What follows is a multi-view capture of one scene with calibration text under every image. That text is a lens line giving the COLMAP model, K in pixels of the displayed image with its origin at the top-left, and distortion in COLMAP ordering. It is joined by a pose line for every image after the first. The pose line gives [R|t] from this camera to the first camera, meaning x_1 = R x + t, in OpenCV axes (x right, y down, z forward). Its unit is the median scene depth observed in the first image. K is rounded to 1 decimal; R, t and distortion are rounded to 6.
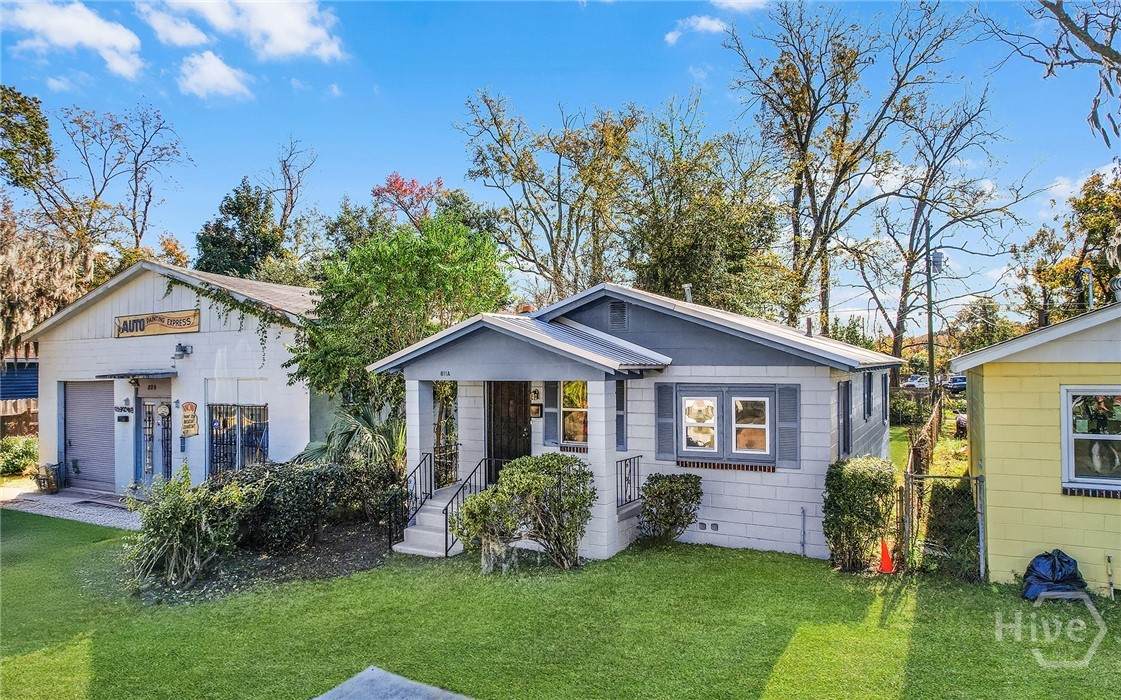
lens RADIAL K [[730.2, 0, 560.6], [0, 730.2, 363.3], [0, 0, 1]] dist [-0.027744, 0.005706]
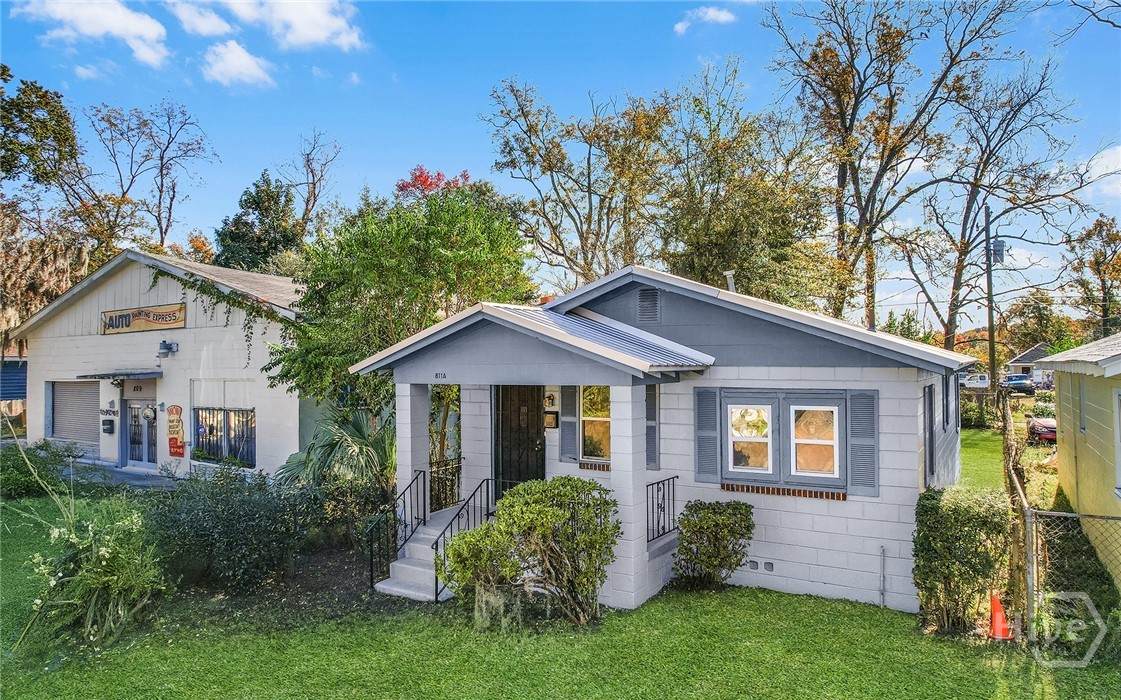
lens RADIAL K [[730.2, 0, 561.9], [0, 730.2, 354.4], [0, 0, 1]] dist [-0.027744, 0.005706]
pose [[0.999071, -0.001097, -0.043079, 0.010402], [0.000740, 0.999965, -0.008322, -0.002073], [0.043086, 0.008283, 0.999037, 0.108758]]
